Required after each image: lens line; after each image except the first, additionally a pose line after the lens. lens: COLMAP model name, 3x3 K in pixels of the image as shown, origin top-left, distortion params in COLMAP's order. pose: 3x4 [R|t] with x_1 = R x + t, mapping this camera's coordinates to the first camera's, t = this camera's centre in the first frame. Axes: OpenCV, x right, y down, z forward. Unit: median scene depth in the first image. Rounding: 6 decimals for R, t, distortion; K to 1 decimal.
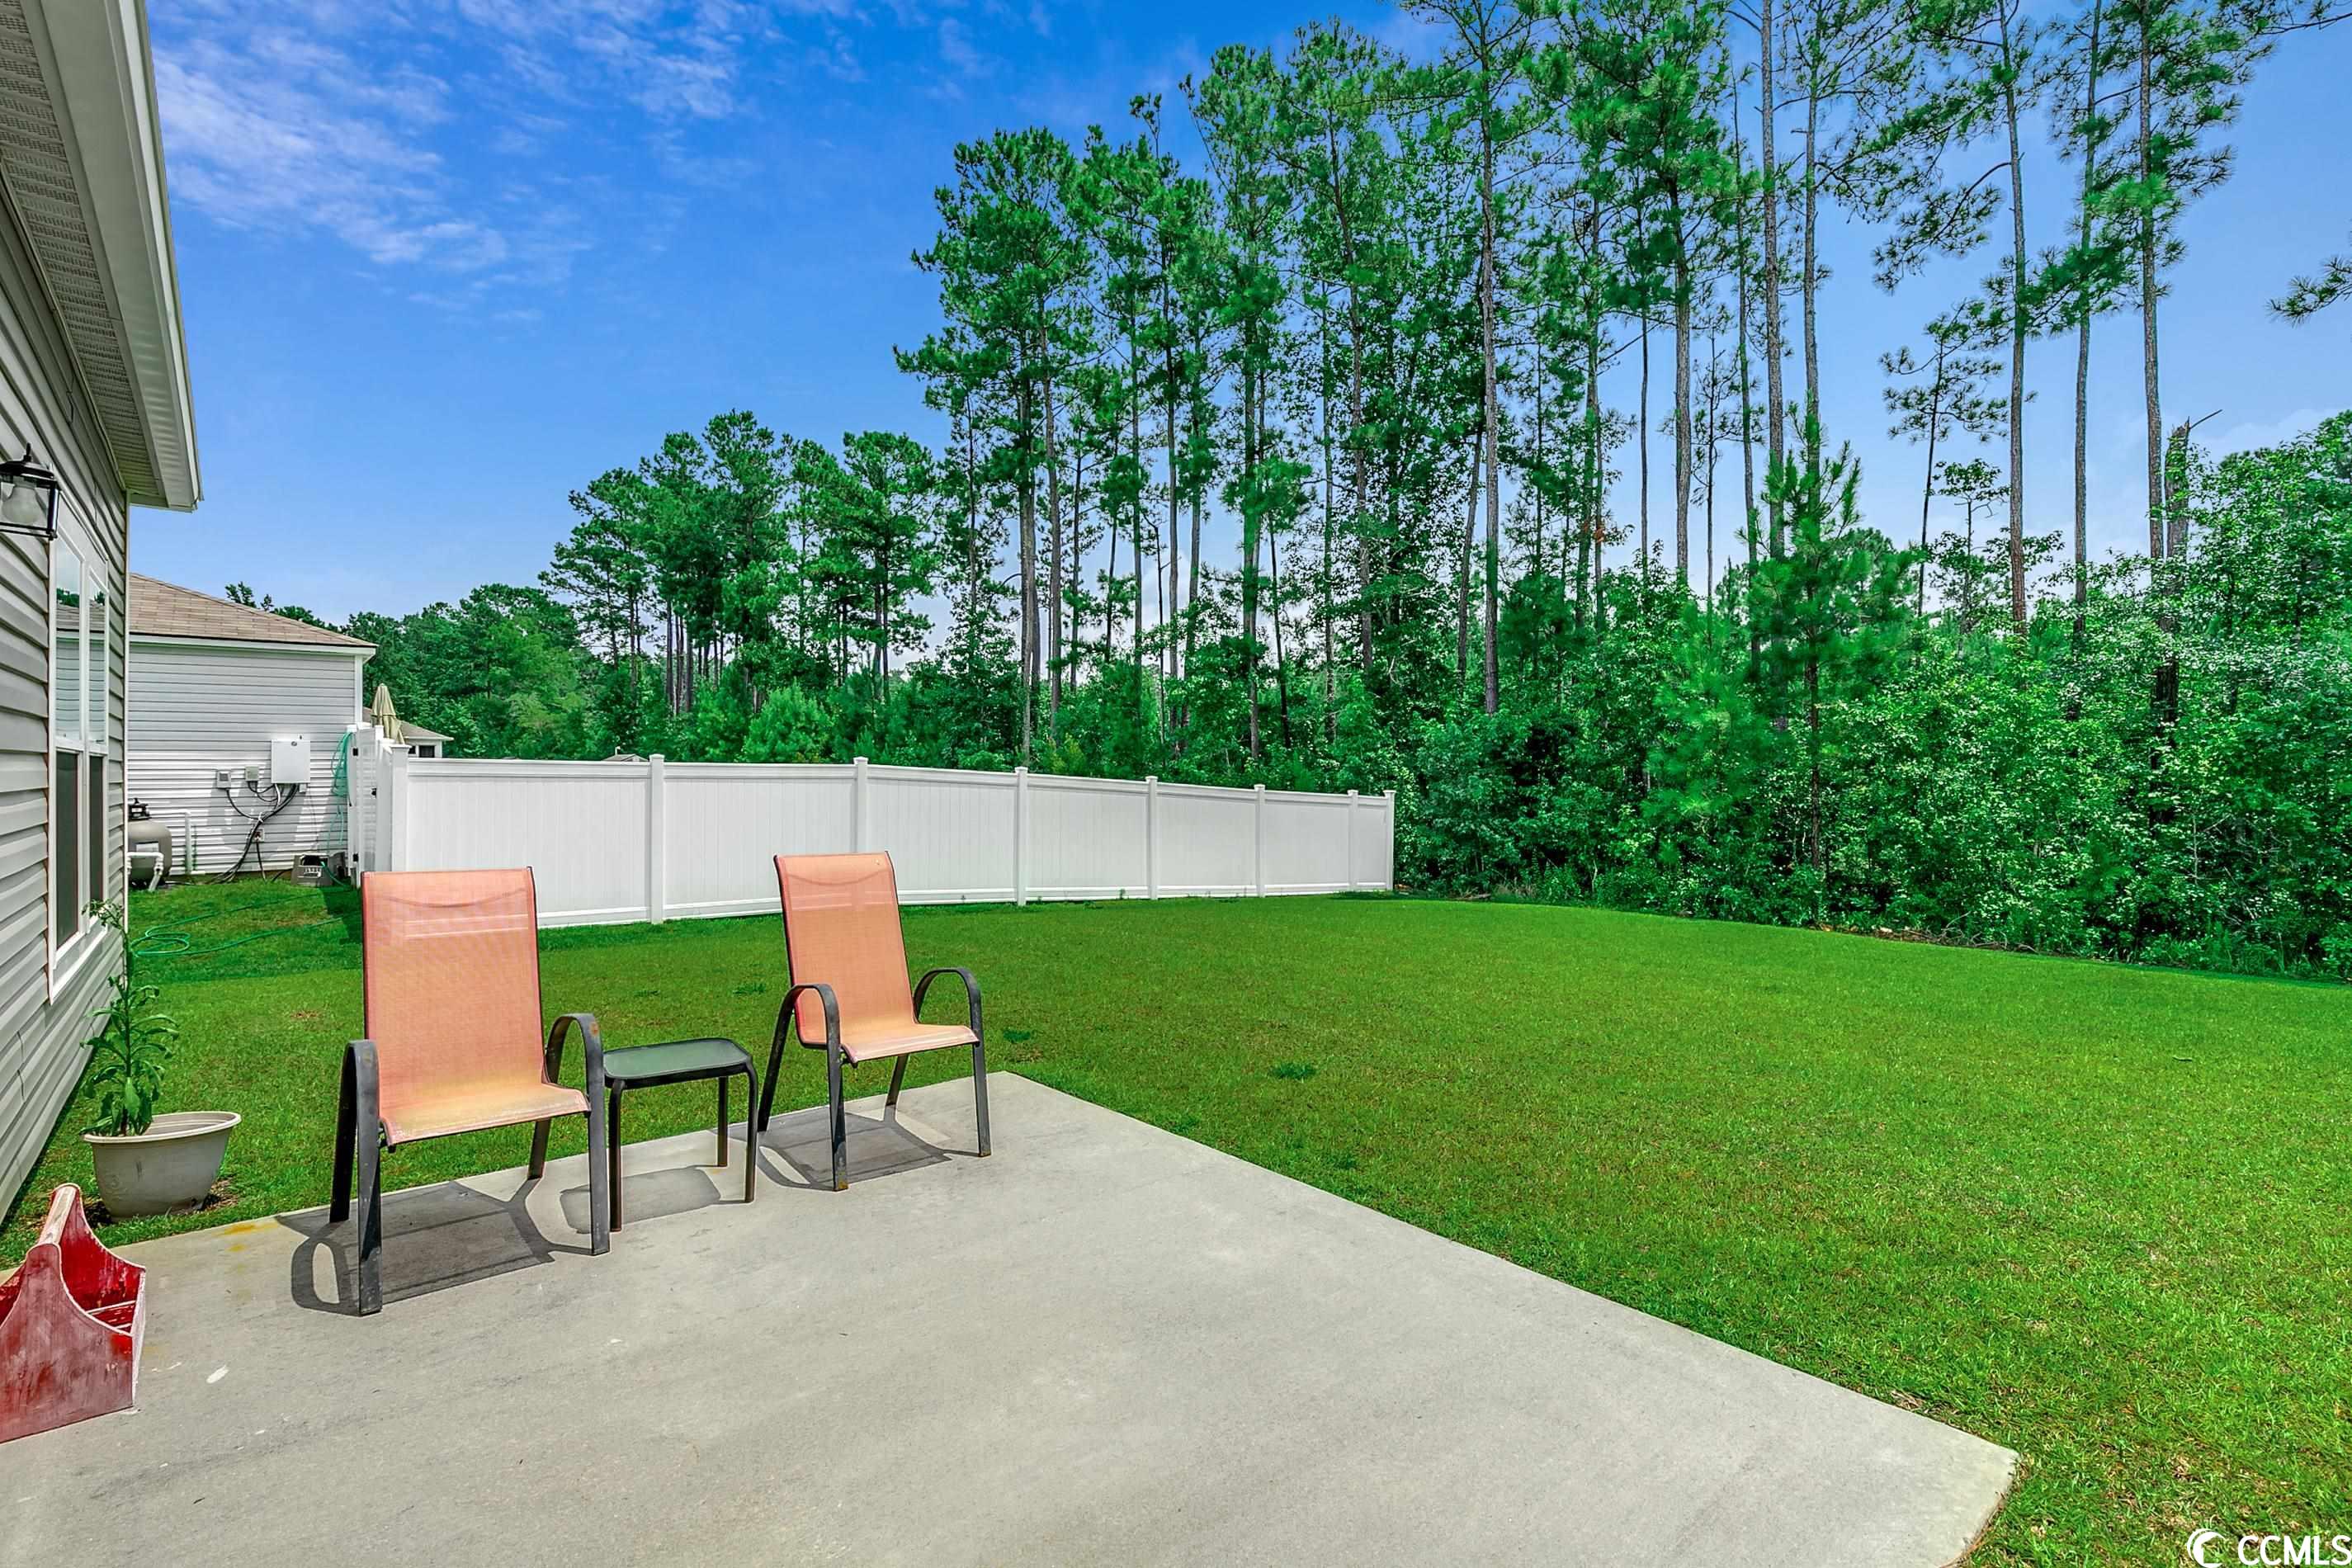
lens RADIAL K [[1112.5, 0, 1184.6], [0, 1112.5, 775.2], [0, 0, 1]] dist [0.005923, 0.002214]
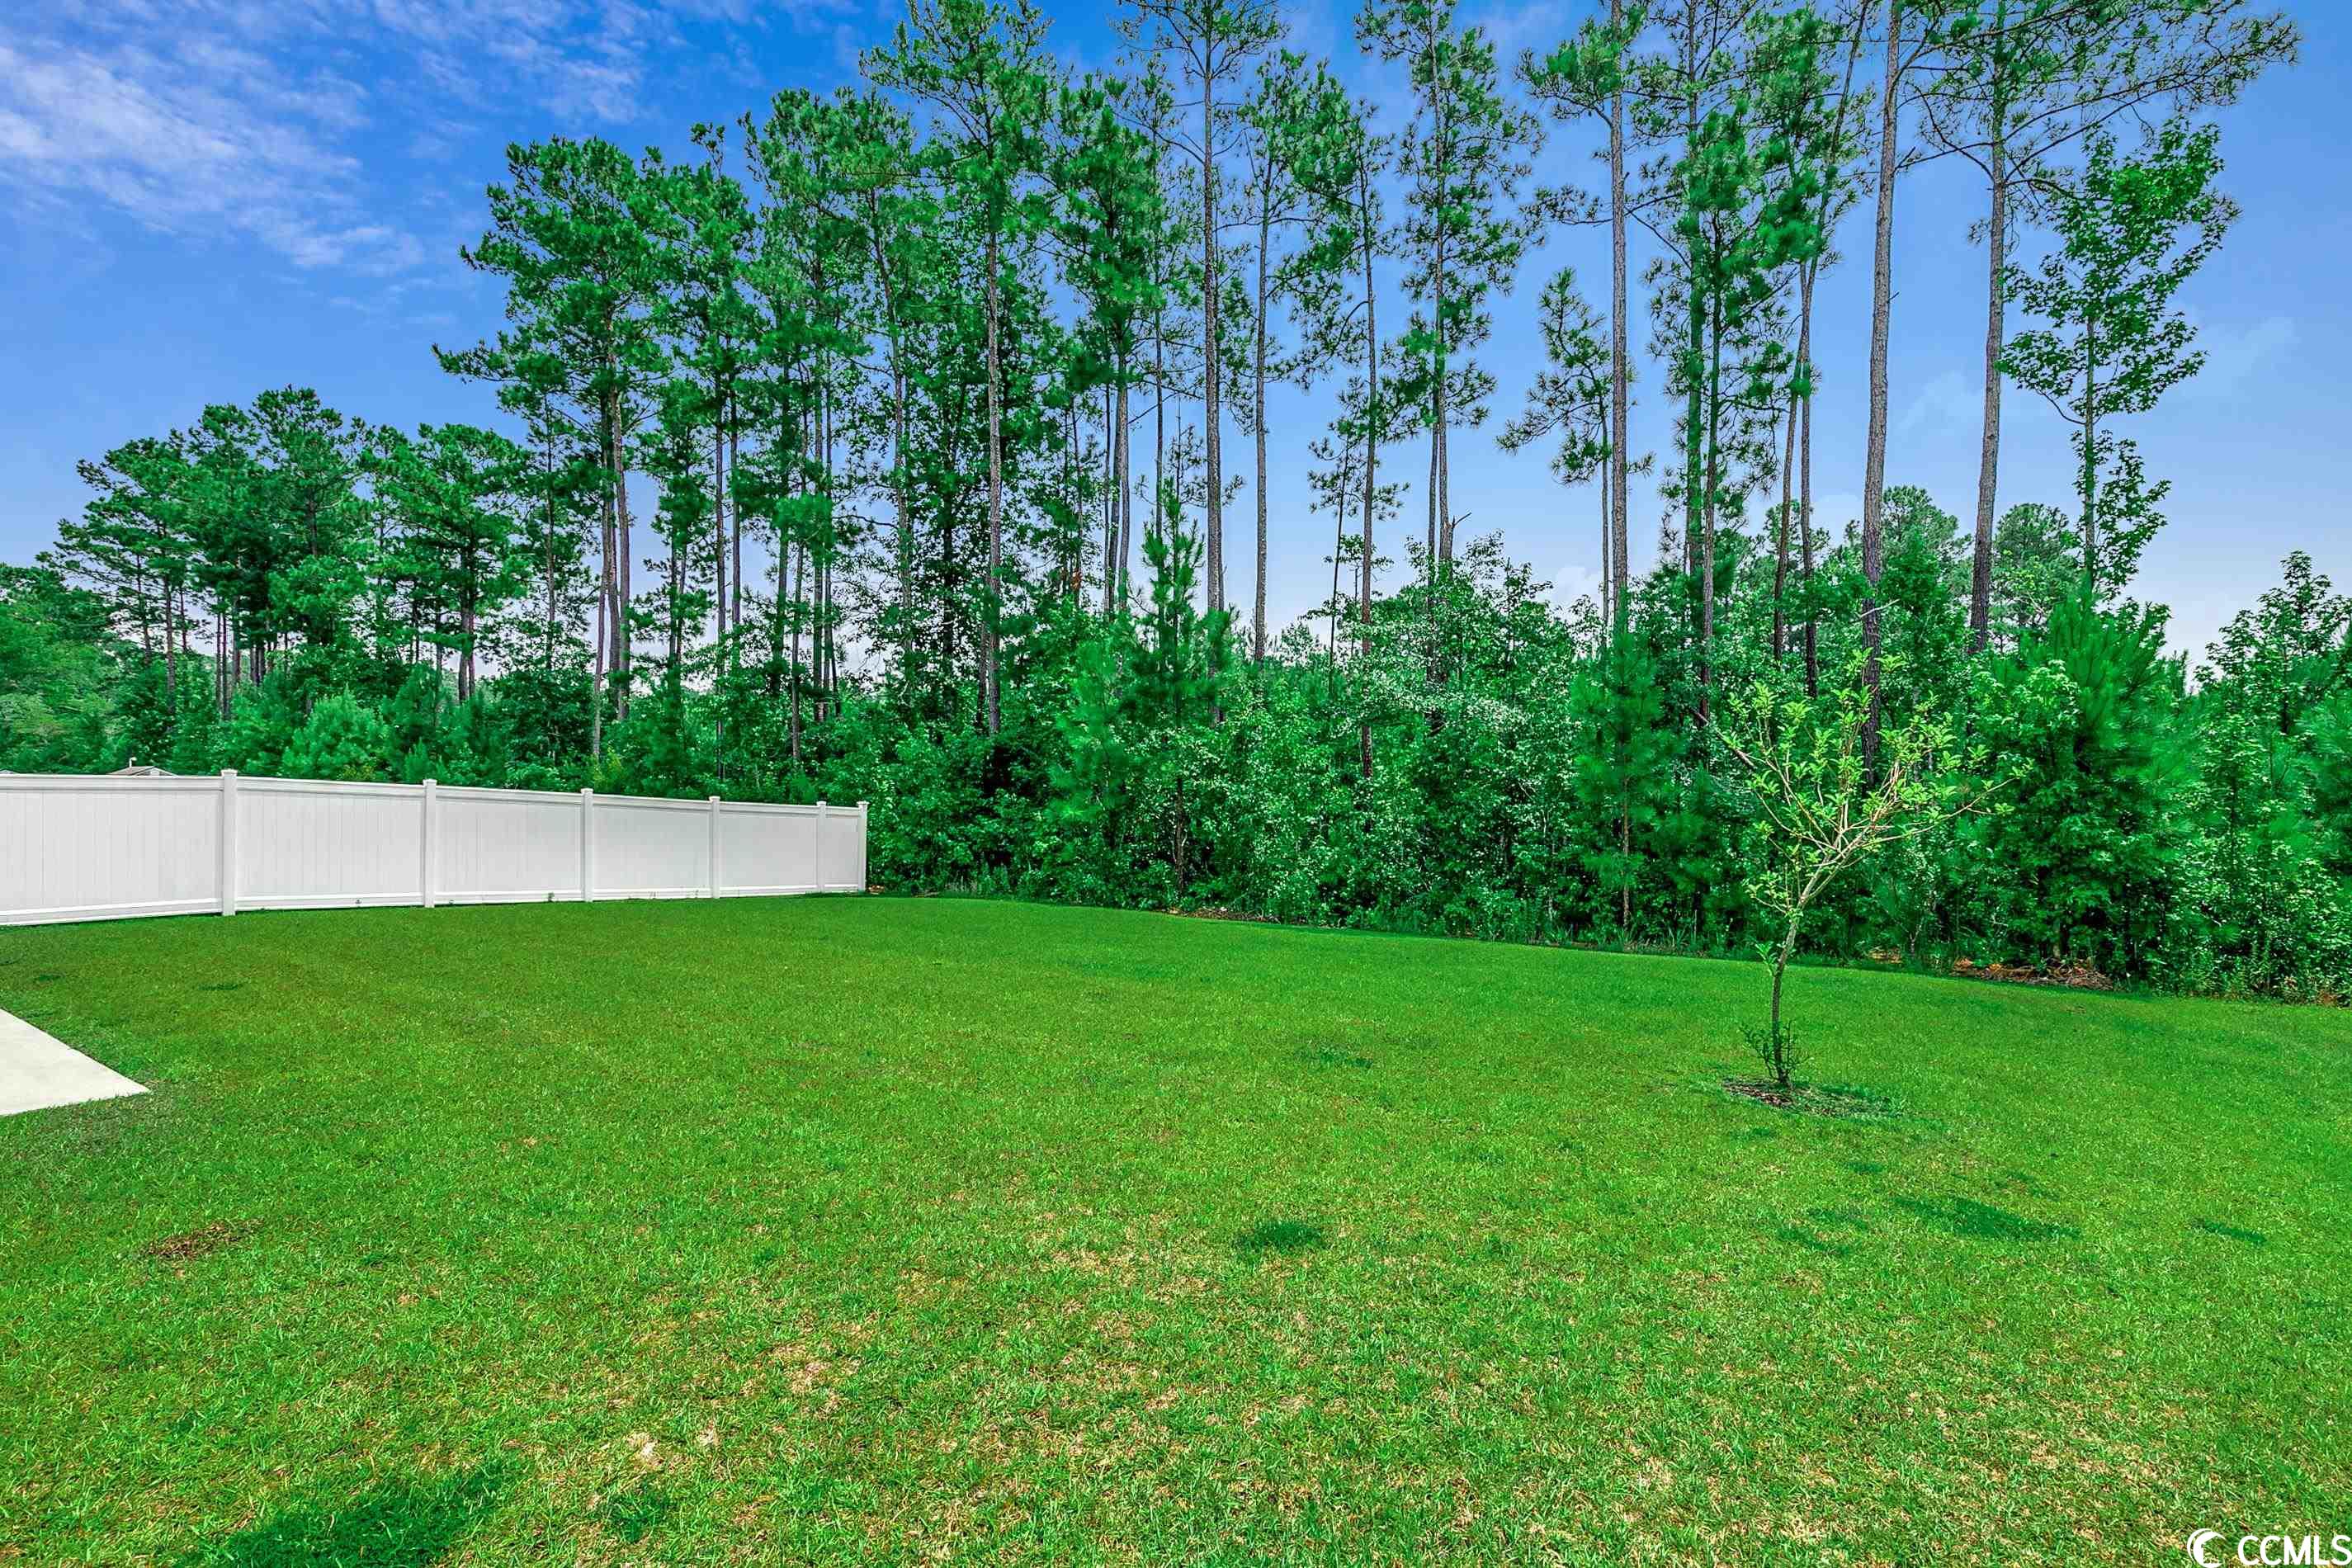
lens RADIAL K [[1112.5, 0, 1170.0], [0, 1112.5, 794.2], [0, 0, 1]] dist [0.005923, 0.002214]
pose [[0.970797, -0.000740, 0.239900, 0.085983], [0.000130, 0.999997, 0.002558, 0.001254], [-0.239901, -0.002452, 0.970794, -0.064377]]
